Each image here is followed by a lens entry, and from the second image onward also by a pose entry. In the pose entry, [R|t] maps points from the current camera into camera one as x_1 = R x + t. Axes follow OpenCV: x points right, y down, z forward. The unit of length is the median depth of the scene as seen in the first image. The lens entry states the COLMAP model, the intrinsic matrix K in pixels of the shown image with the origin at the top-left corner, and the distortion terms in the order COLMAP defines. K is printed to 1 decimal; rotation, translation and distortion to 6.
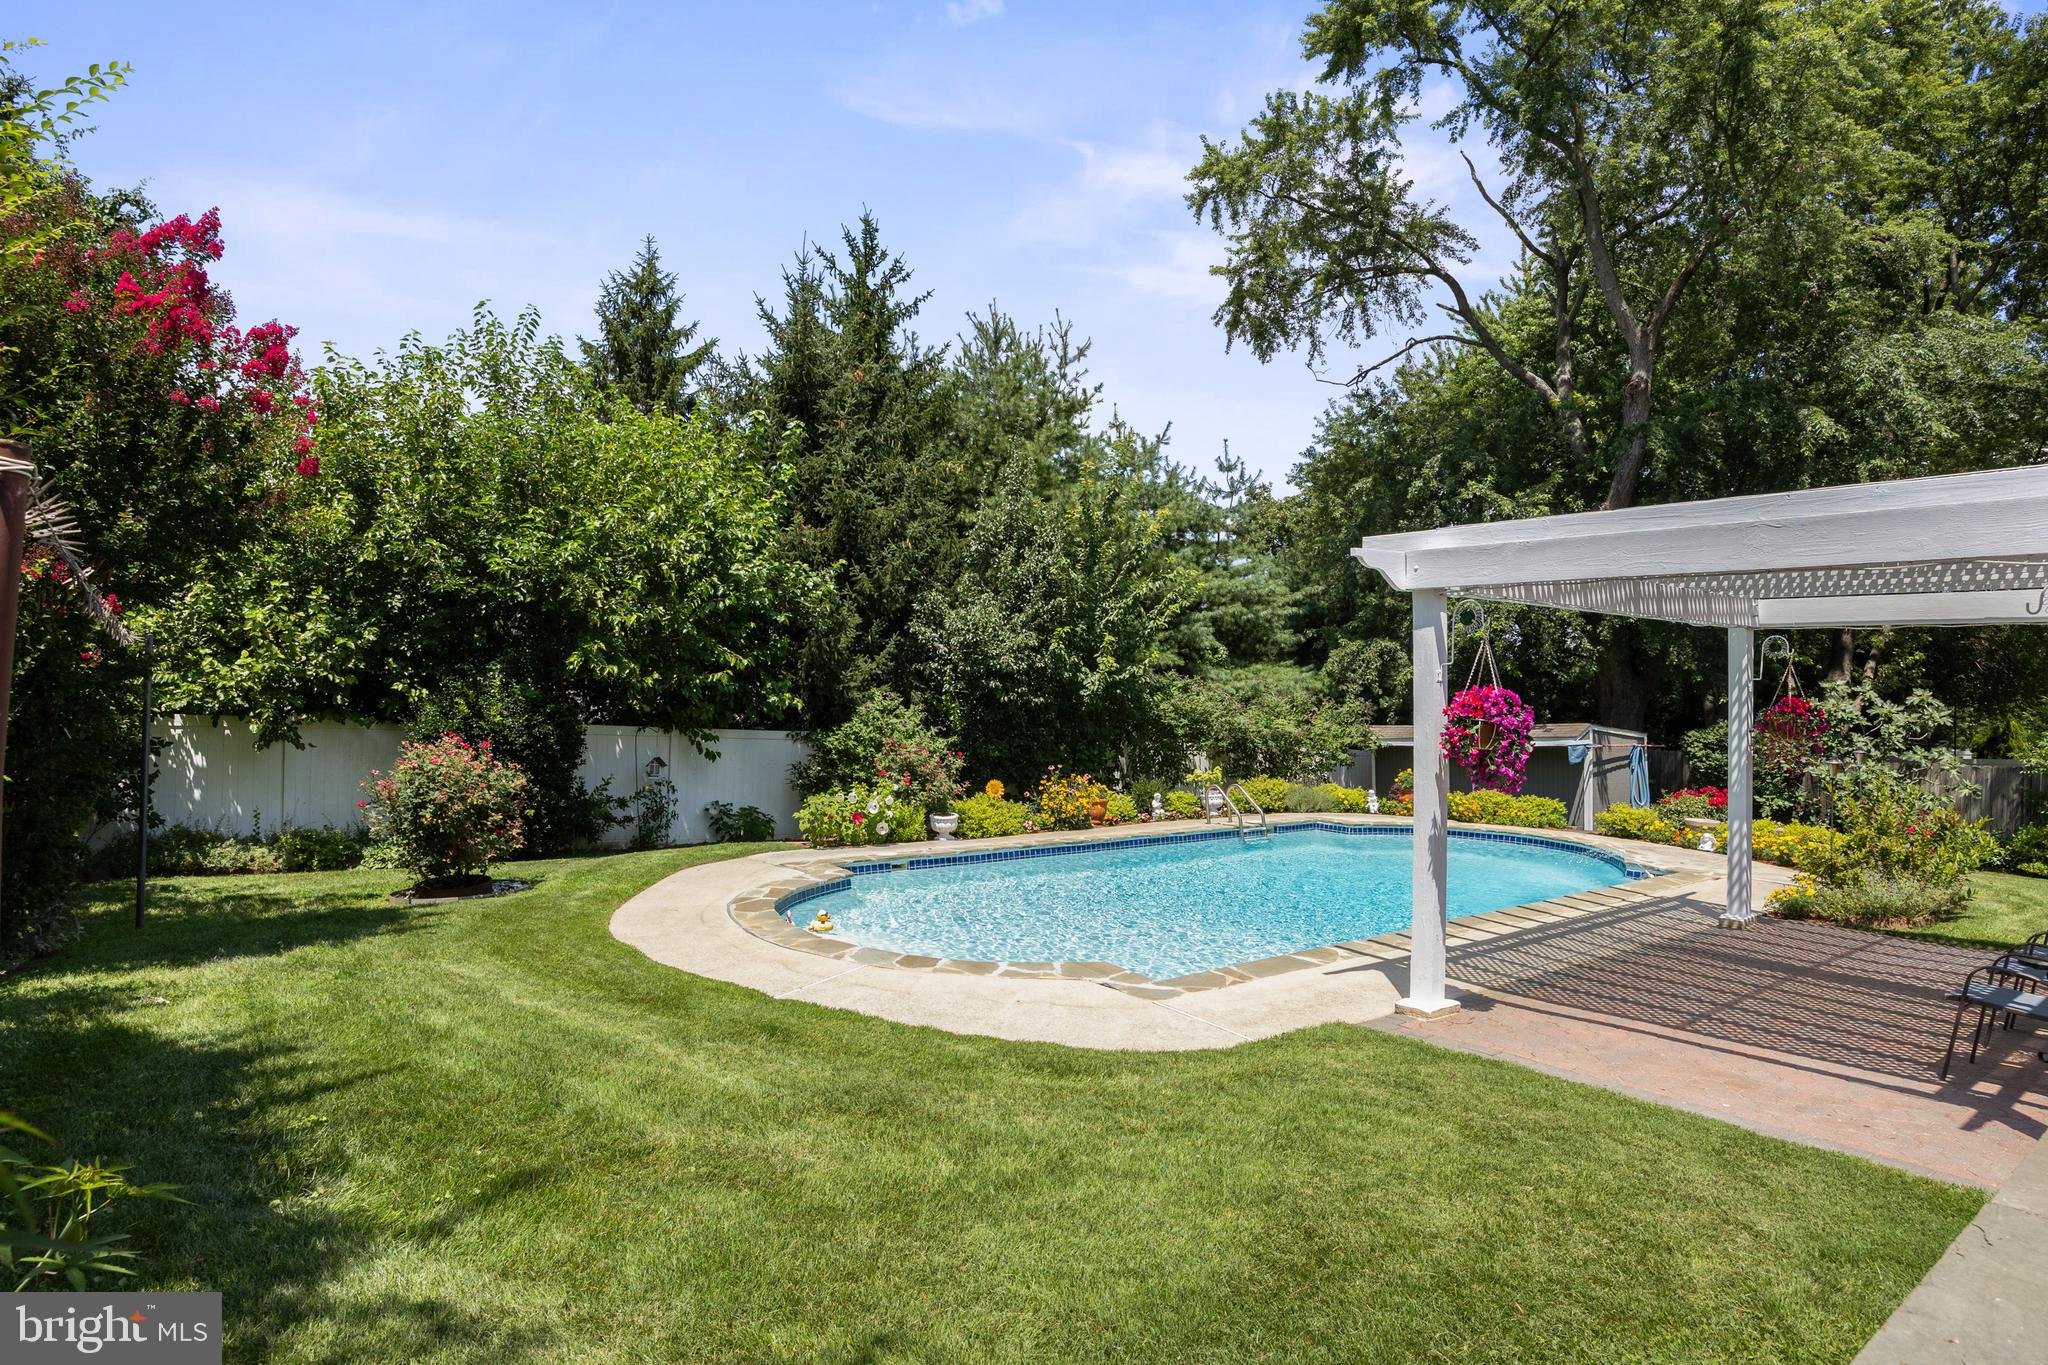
lens RADIAL K [[1073.5, 0, 1017.2], [0, 1073.5, 693.3], [0, 0, 1]] dist [0.000633, 0.000448]
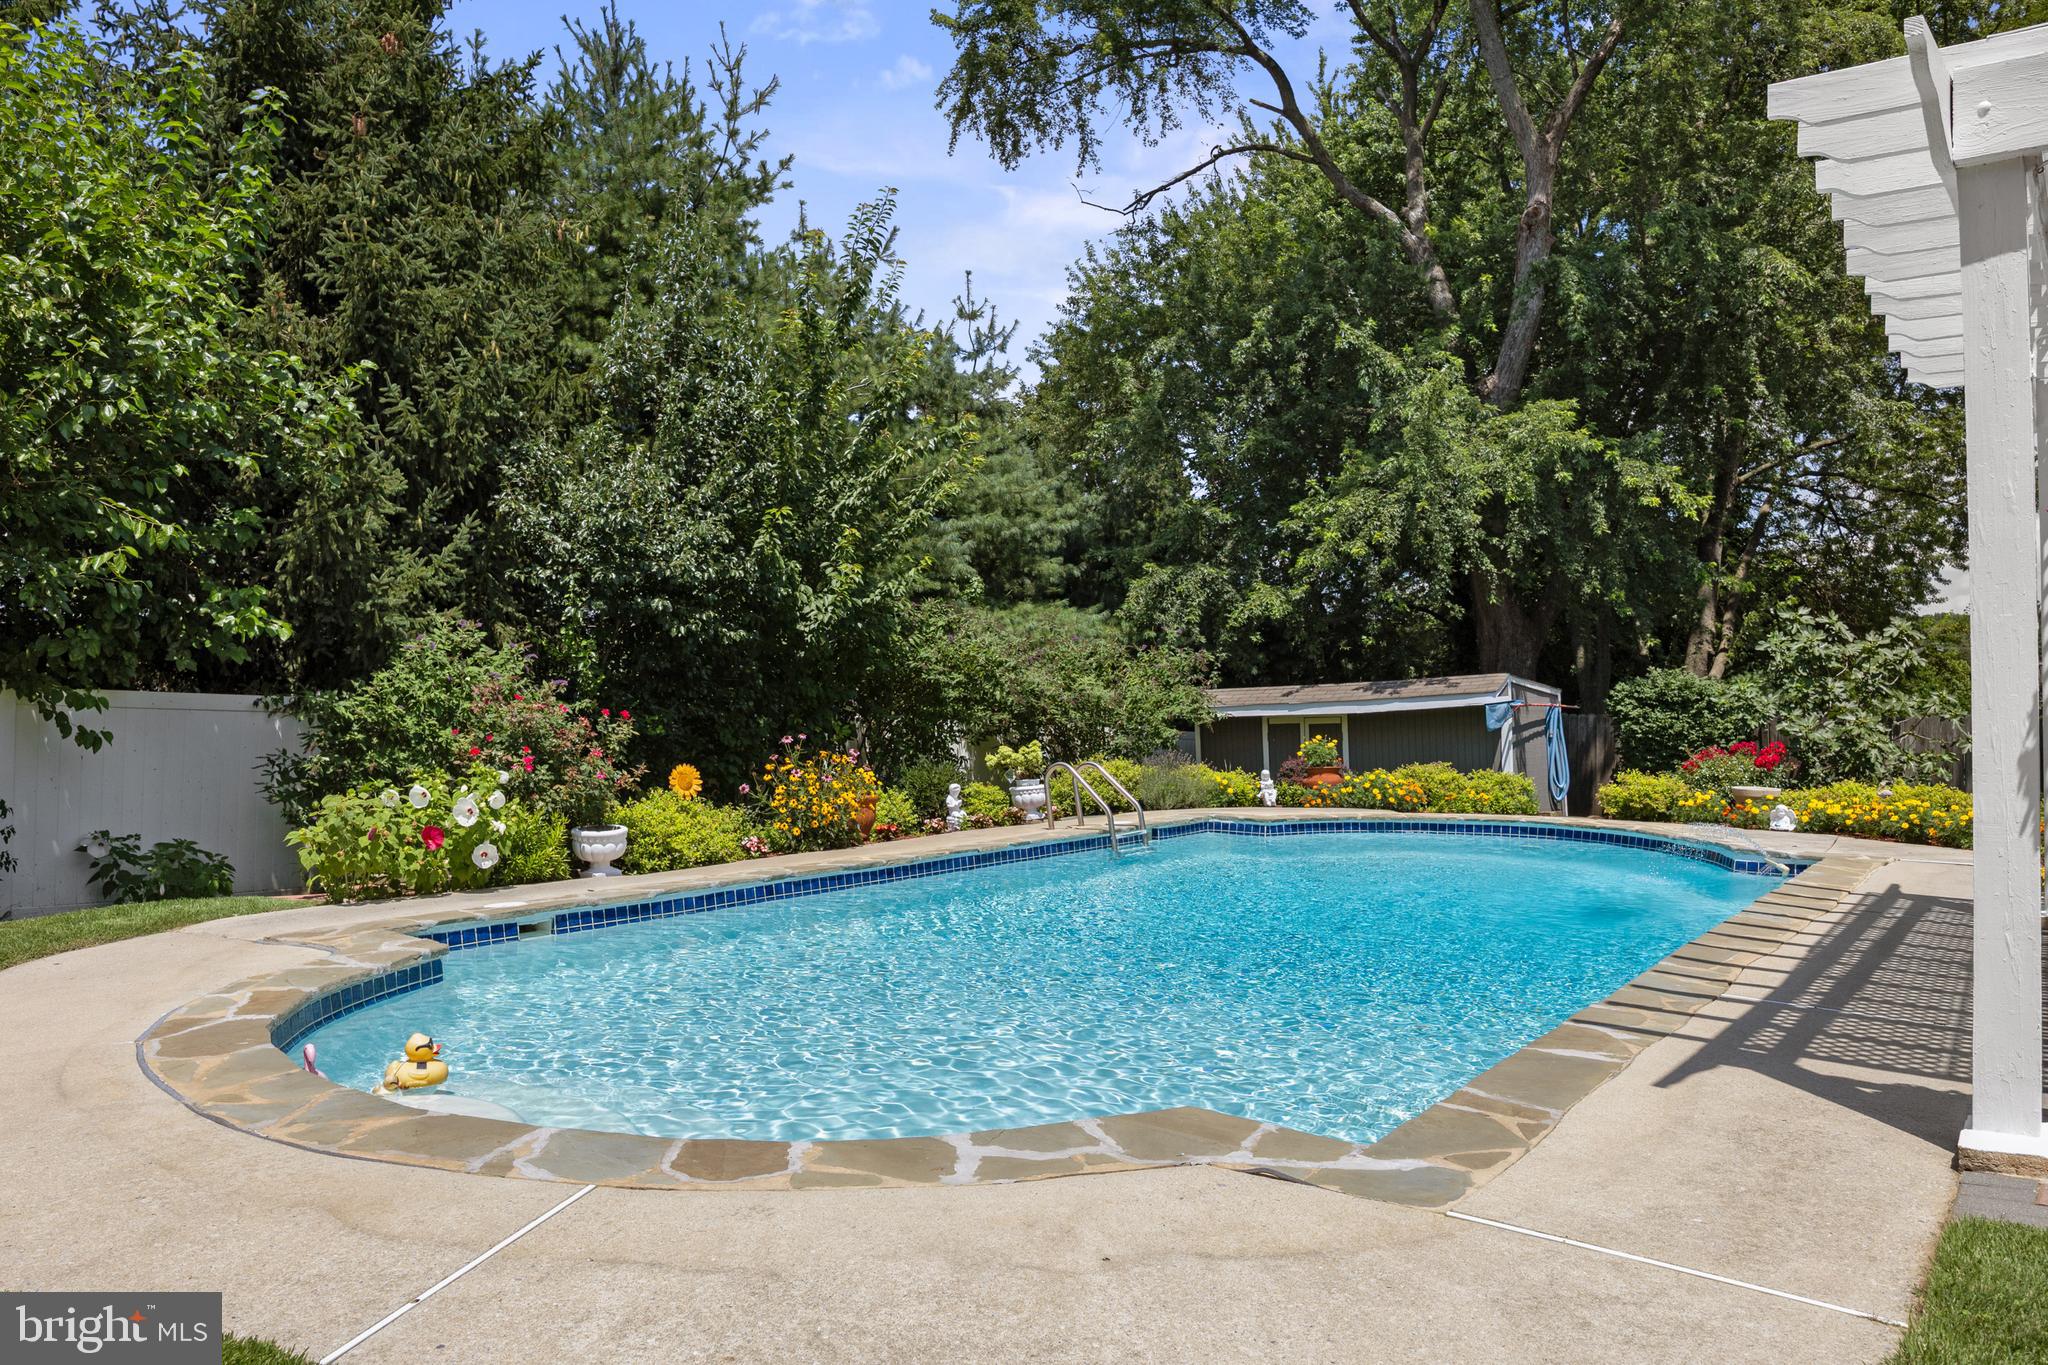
lens RADIAL K [[1442.7, 0, 1015.4], [0, 1442.7, 681.2], [0, 0, 1]] dist [0.001510, -0.001487]
pose [[0.957928, -0.015447, 0.286594, -0.059493], [0.017910, 0.999822, -0.005976, 0.039331], [-0.286451, 0.010858, 0.958033, 0.213703]]
